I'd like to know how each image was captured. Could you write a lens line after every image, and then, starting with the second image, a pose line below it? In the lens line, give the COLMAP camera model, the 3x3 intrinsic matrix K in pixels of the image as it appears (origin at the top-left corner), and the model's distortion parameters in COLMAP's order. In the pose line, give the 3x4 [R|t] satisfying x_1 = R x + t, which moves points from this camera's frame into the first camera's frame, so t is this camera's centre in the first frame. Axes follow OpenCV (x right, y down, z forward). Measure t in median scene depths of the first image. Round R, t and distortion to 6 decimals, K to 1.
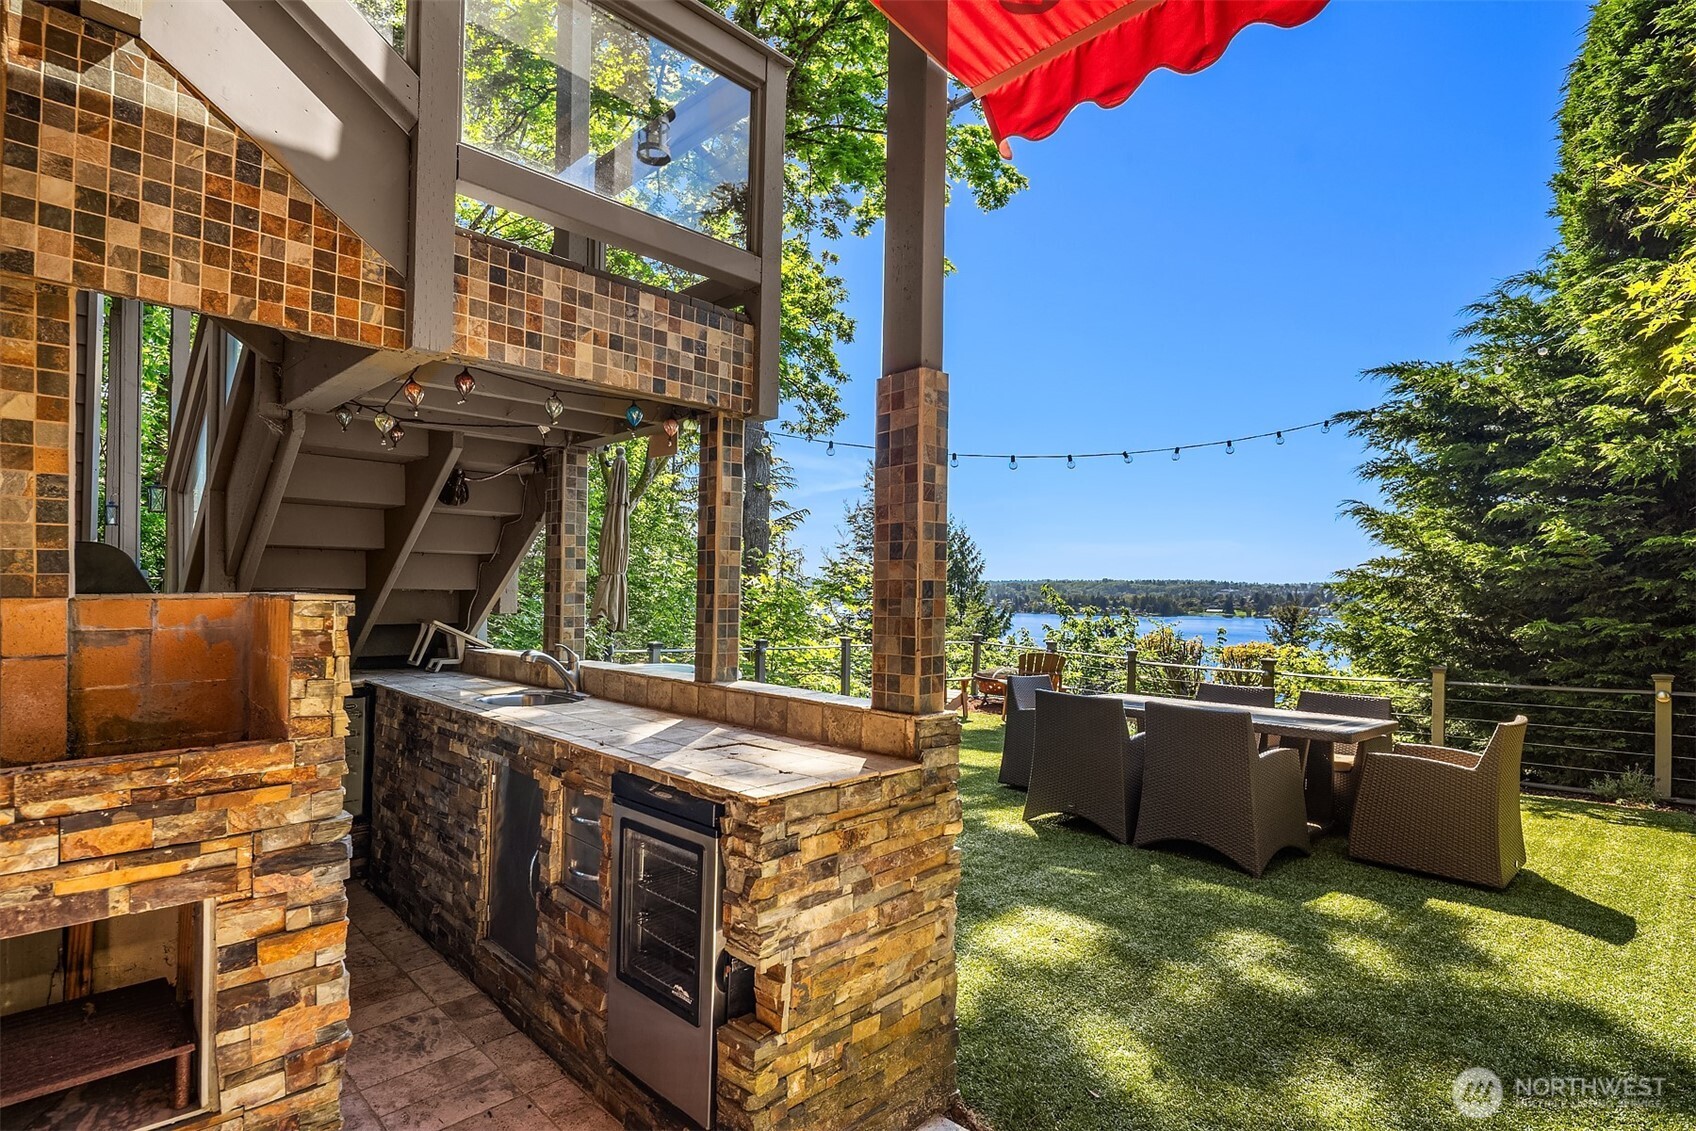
lens RADIAL K [[826.4, 0, 840.1], [0, 826.4, 569.9], [0, 0, 1]] dist [0.001763, -0.006719]
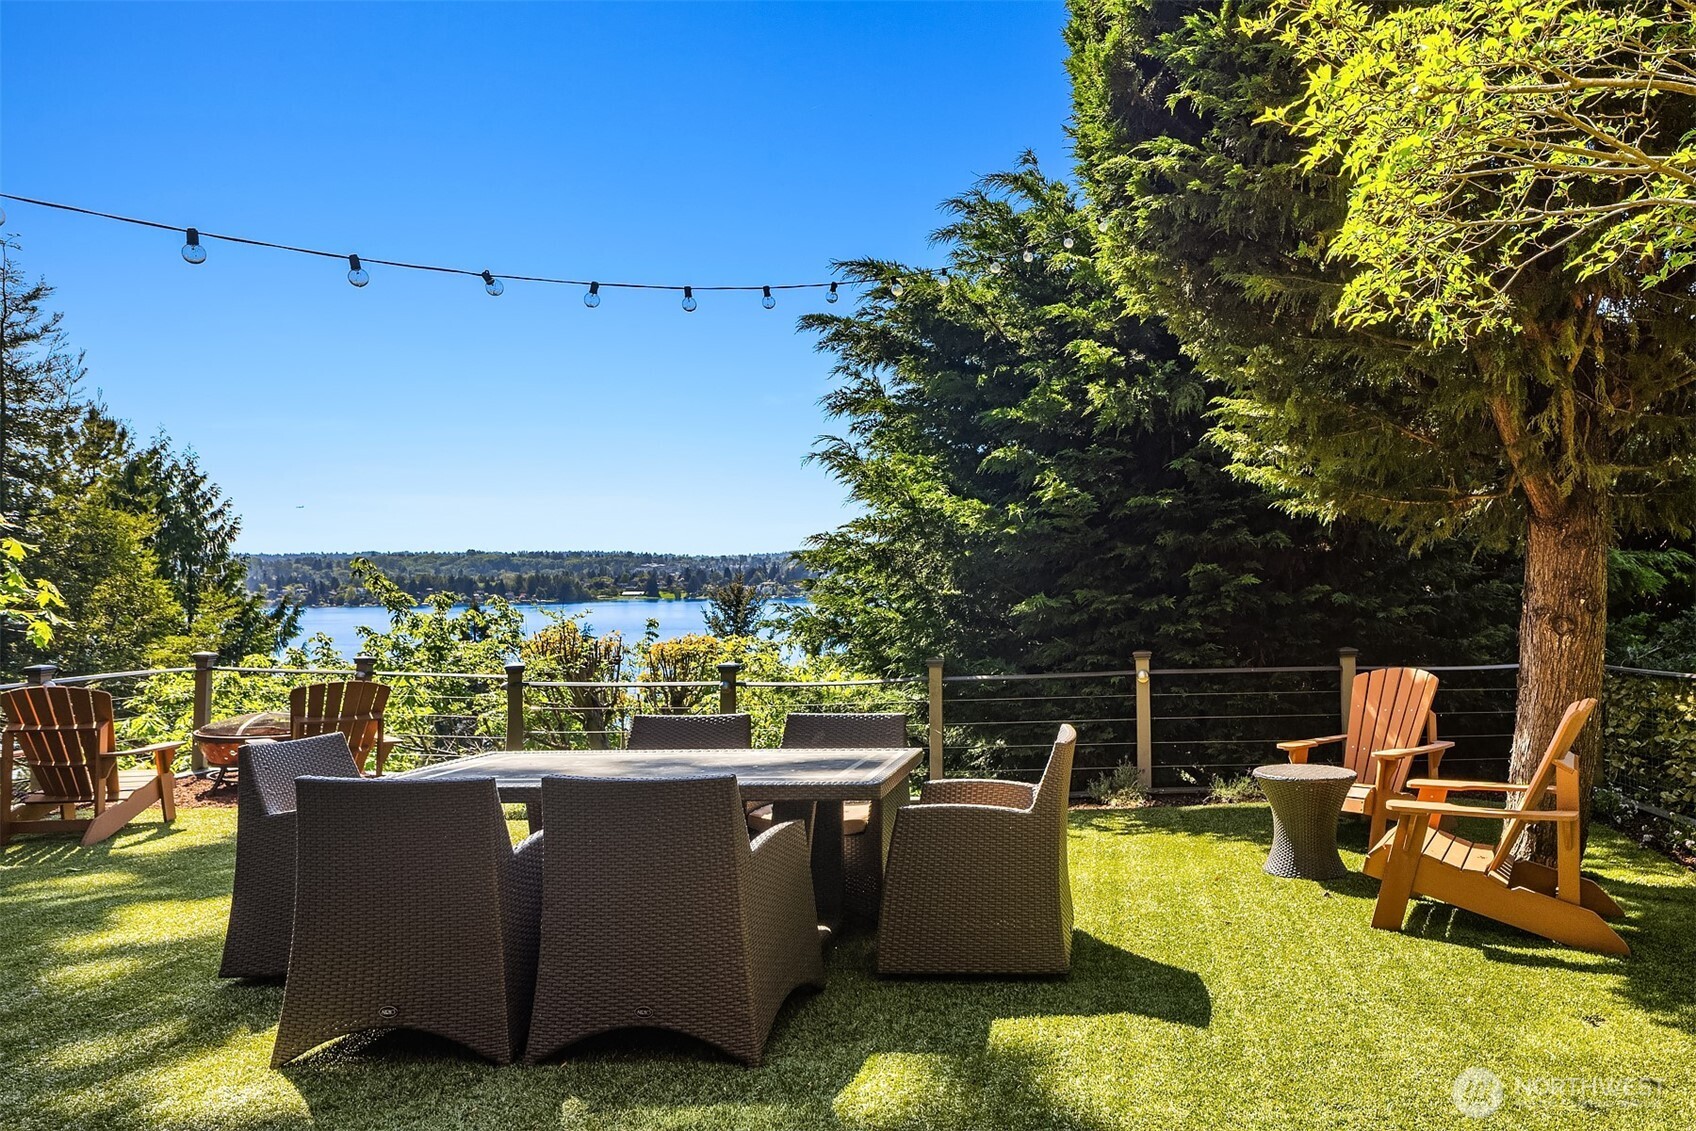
lens RADIAL K [[680.0, 0, 849.0], [0, 680.0, 599.0], [0, 0, 1]] dist [0.001667, 0.000156]
pose [[0.702437, -0.040756, 0.710578, 0.216314], [-0.004739, 0.998069, 0.061930, 0.022226], [-0.711730, -0.046869, 0.700888, 0.598916]]
